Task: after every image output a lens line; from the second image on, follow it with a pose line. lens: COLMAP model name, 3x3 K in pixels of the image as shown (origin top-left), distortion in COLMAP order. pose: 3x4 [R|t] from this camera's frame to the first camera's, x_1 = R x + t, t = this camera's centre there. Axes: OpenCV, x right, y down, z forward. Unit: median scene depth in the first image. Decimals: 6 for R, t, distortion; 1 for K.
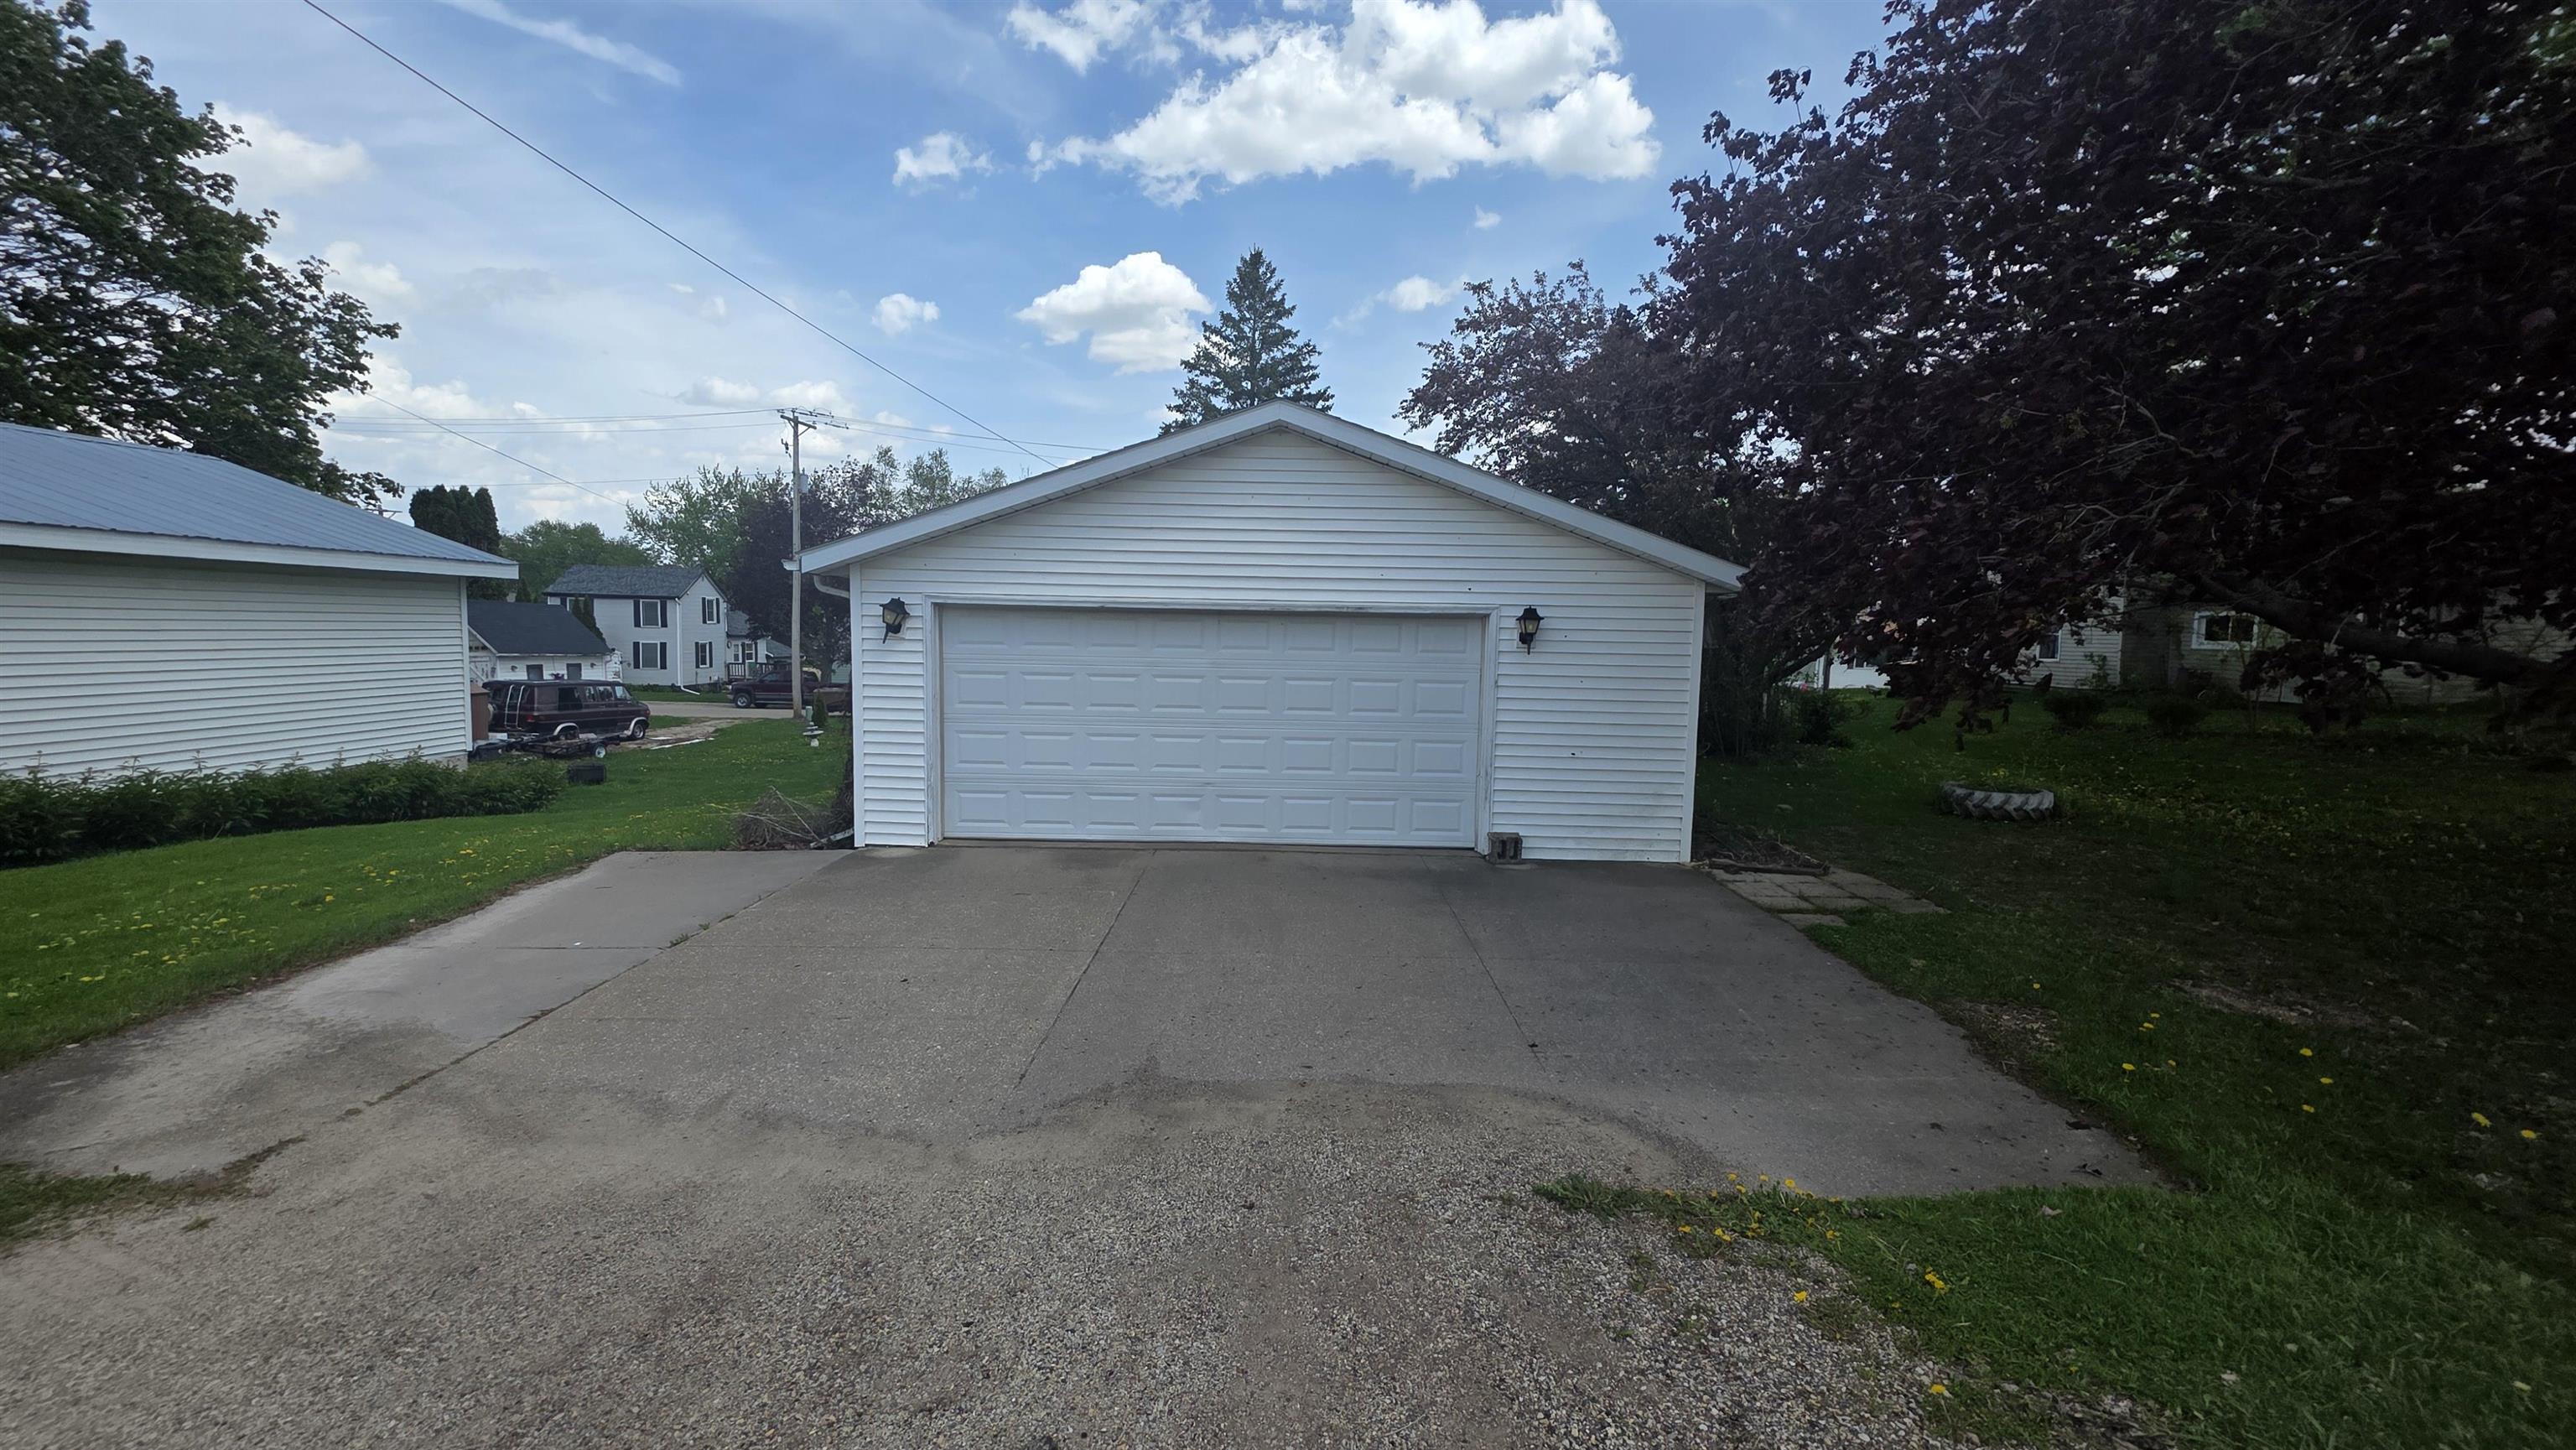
lens RADIAL K [[1023.1, 0, 1288.5], [0, 1023.1, 719.8], [0, 0, 1]] dist [0.002377, 0.000187]
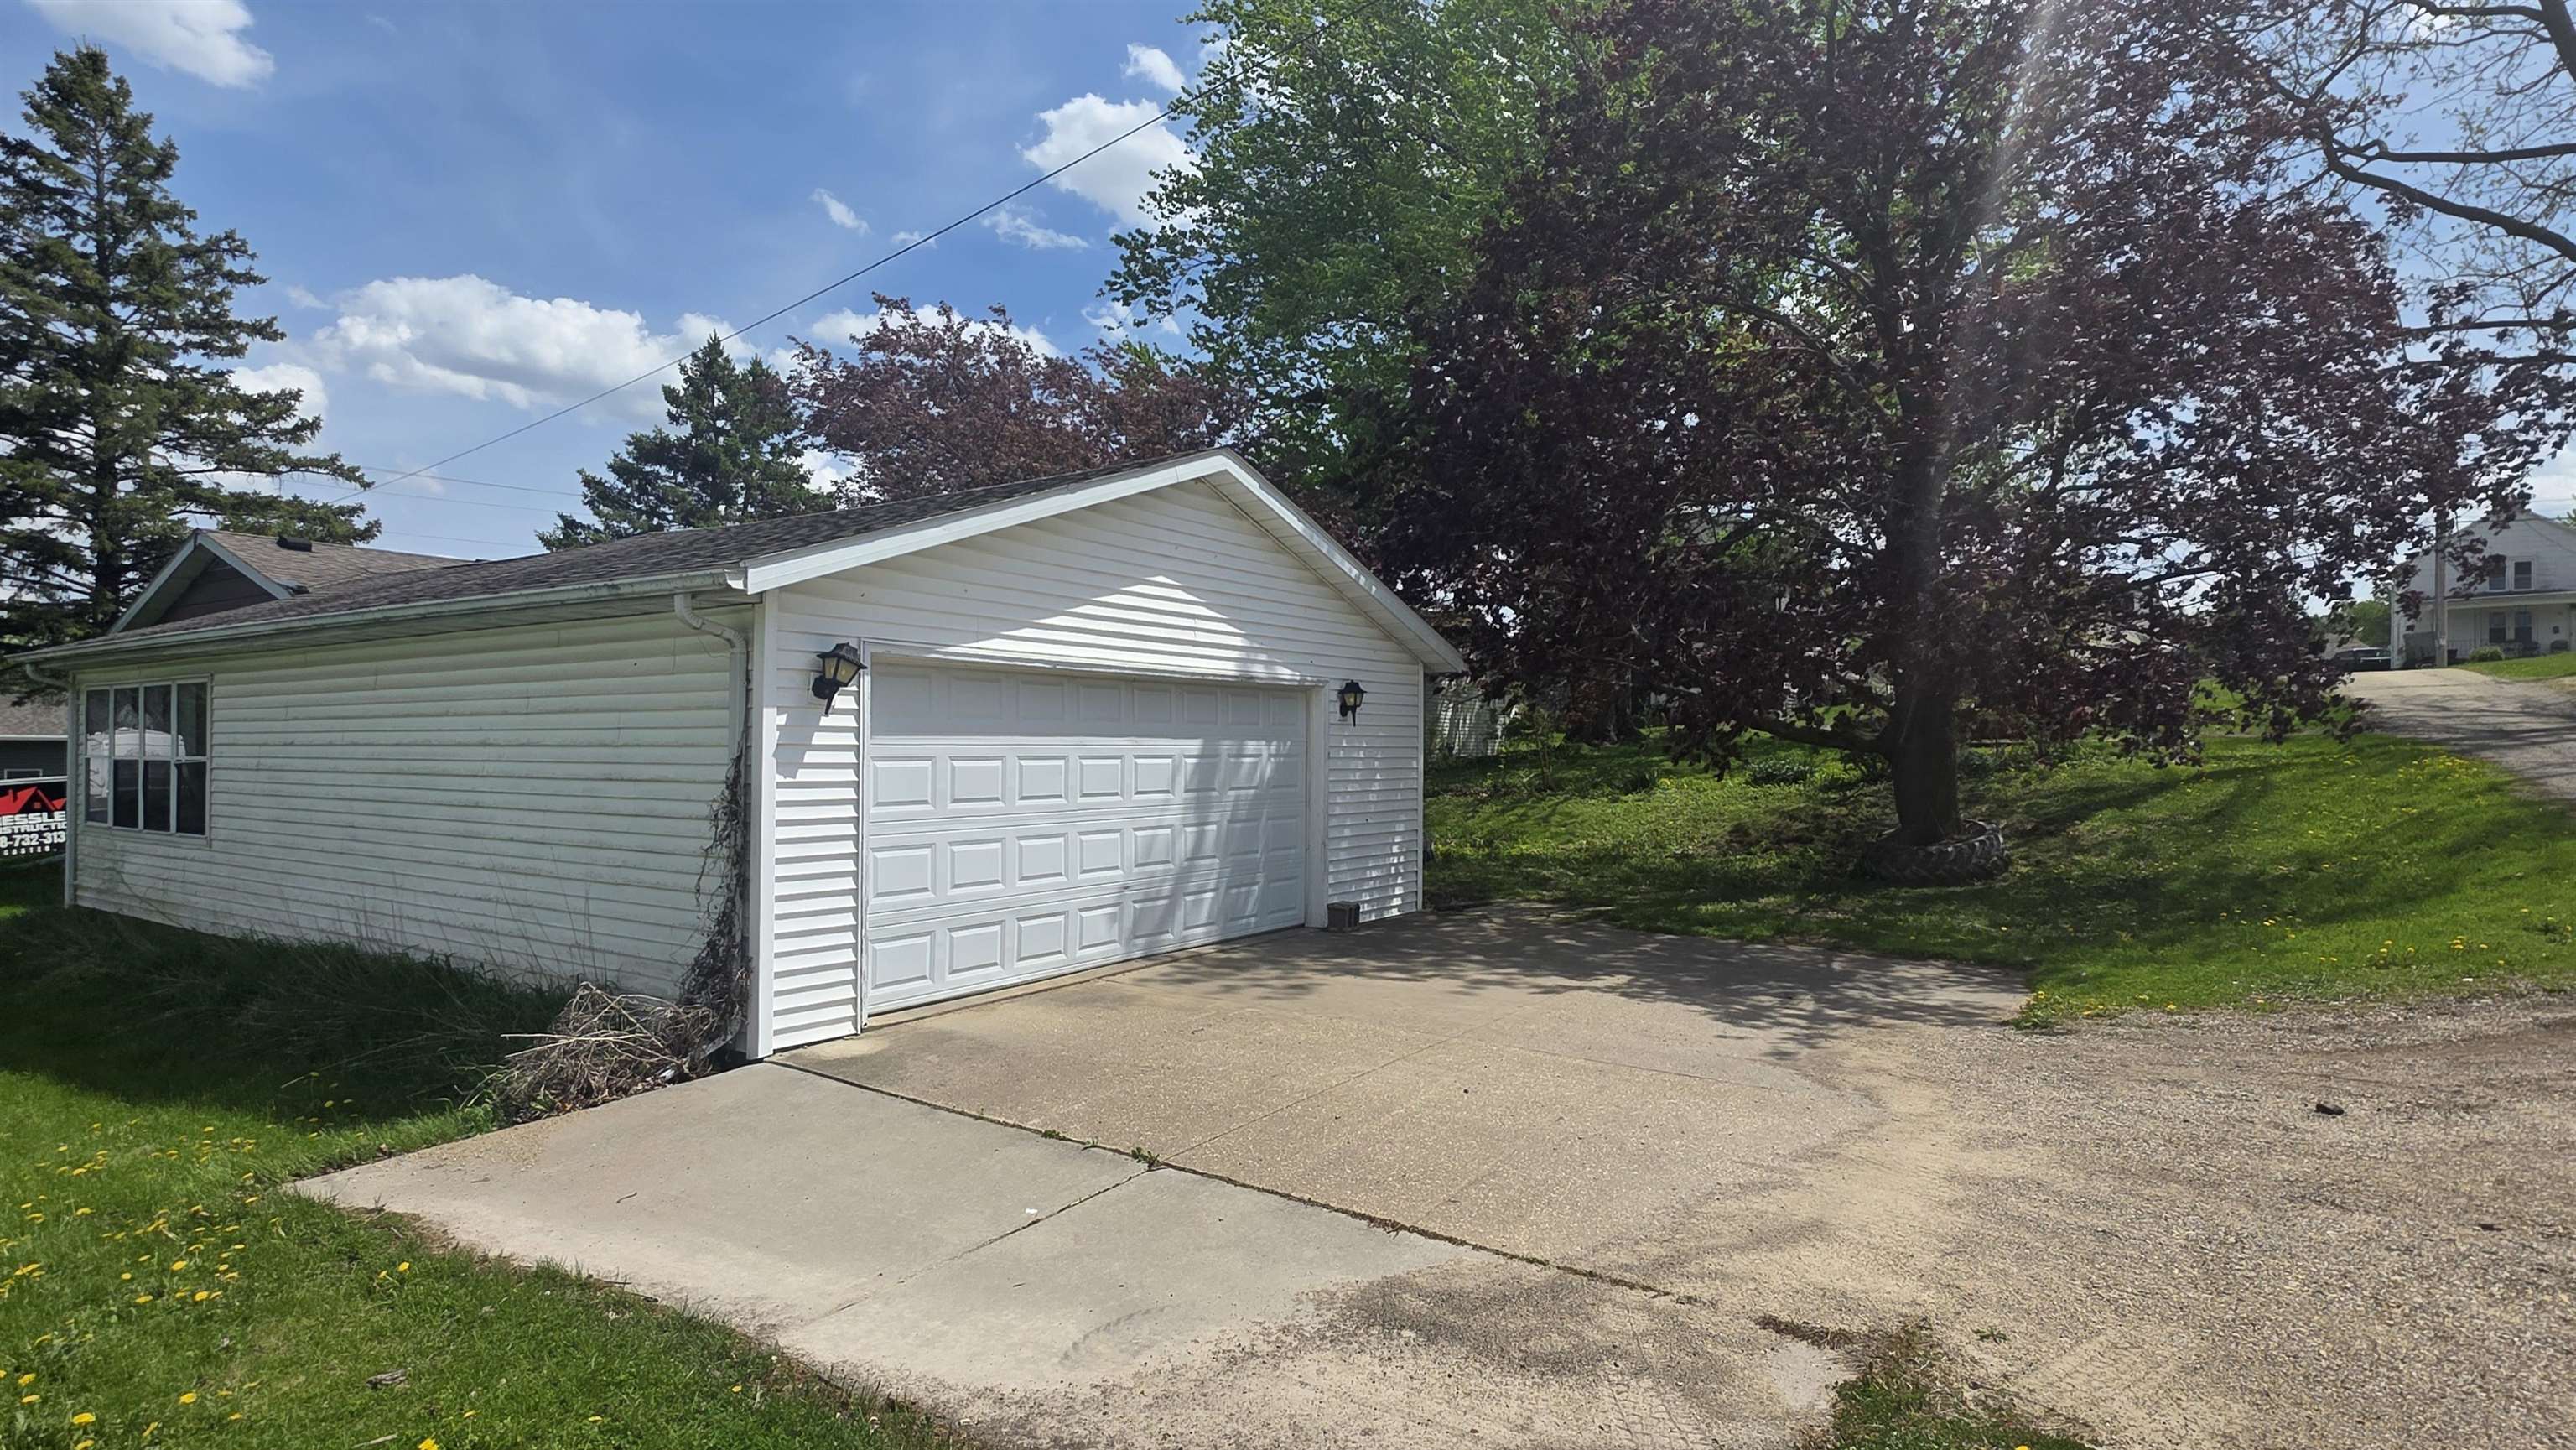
lens RADIAL K [[1293.2, 0, 1288.0], [0, 1293.2, 725.0], [0, 0, 1]] dist [-0.002514, -0.001216]
pose [[0.558251, -0.004589, 0.829660, -1.757507], [0.077024, 0.995953, -0.046318, -0.016534], [-0.826089, 0.089761, 0.556345, 0.637889]]
